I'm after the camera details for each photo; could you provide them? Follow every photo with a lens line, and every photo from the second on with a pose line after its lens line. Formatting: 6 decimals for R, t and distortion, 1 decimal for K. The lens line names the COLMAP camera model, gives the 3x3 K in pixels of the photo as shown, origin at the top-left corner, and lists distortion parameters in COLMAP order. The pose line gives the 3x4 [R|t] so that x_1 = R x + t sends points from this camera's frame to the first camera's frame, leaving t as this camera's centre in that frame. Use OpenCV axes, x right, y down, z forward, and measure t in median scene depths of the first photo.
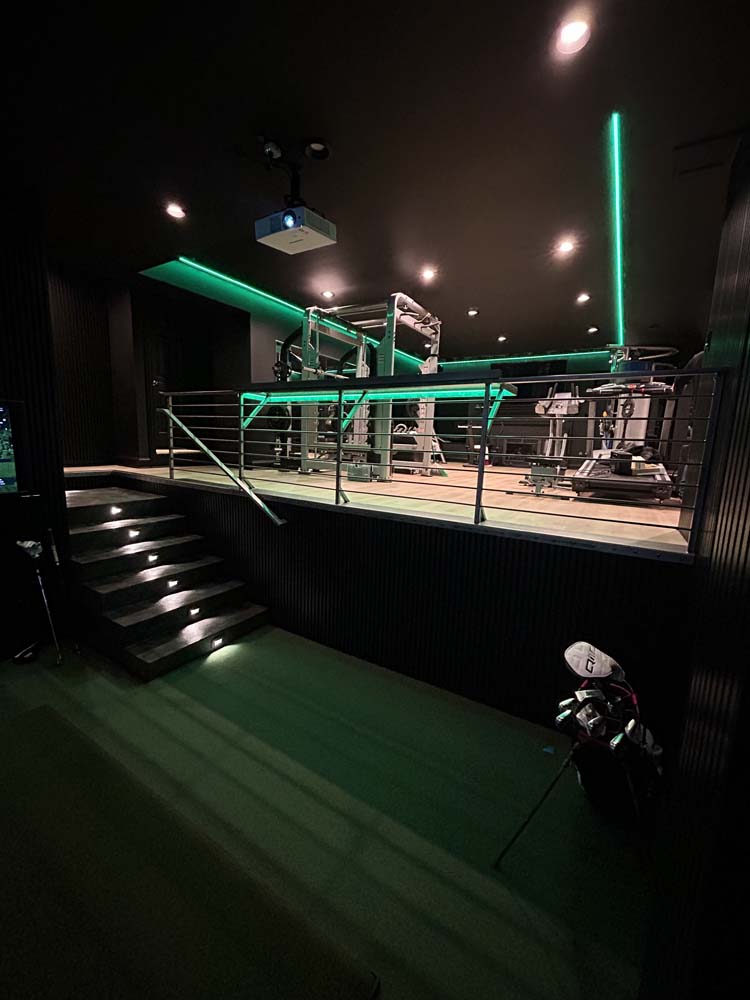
lens RADIAL K [[403.5, 0, 375.0], [0, 403.5, 500.0], [0, 0, 1]] dist [-0.000812, 0.000006]
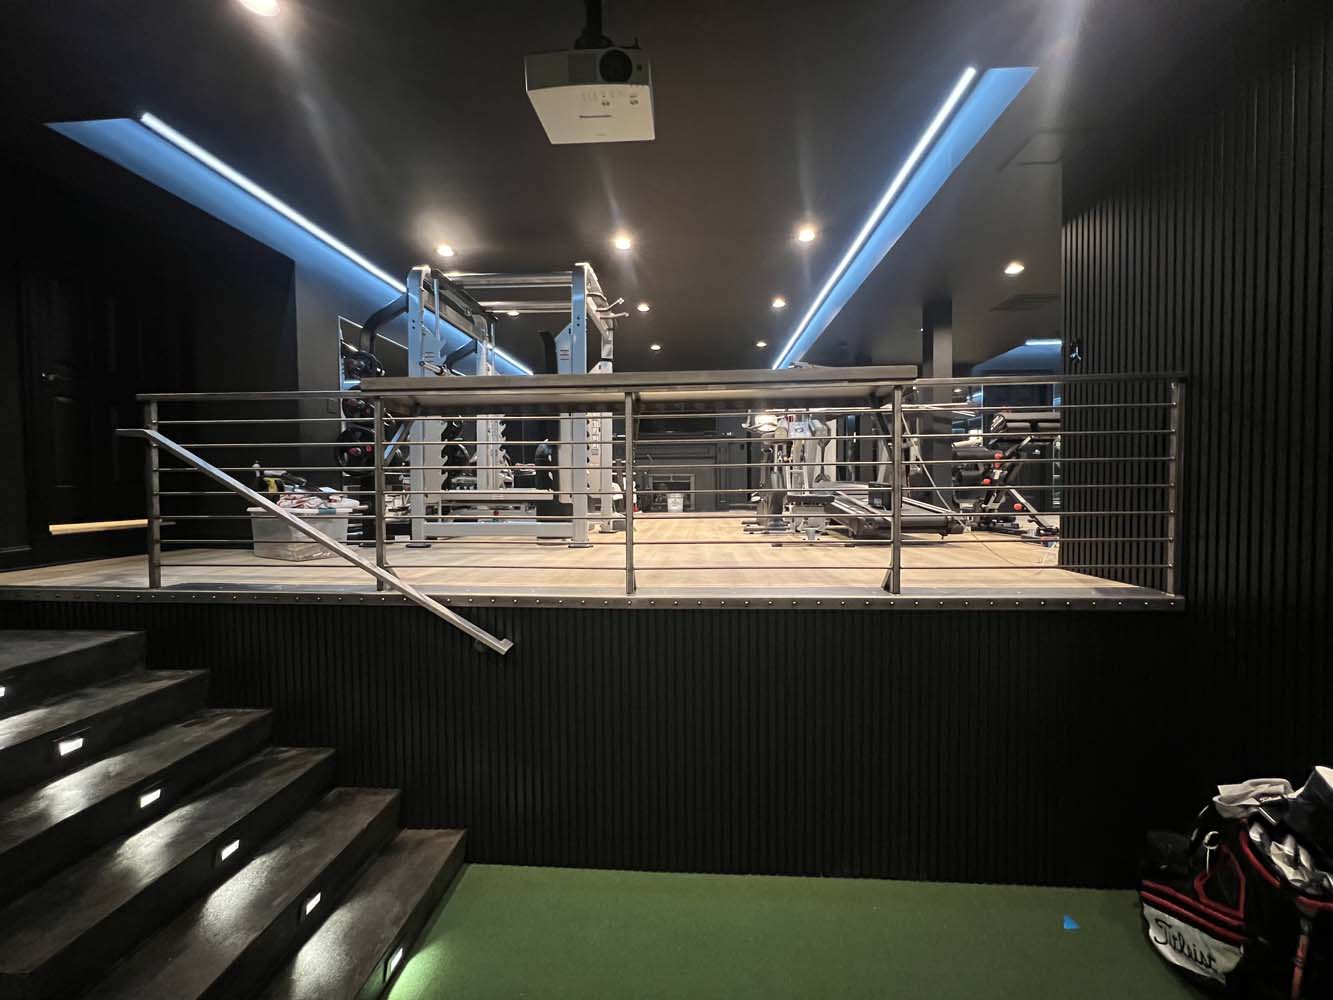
lens RADIAL K [[534.1, 0, 664.9], [0, 534.1, 496.3], [0, 0, 1]] dist [0.013362, -0.000223]
pose [[0.893252, -0.054851, 0.446197, -0.267247], [0.109221, 0.989269, -0.097040, -0.032921], [-0.436087, 0.135415, 0.889658, 0.229435]]
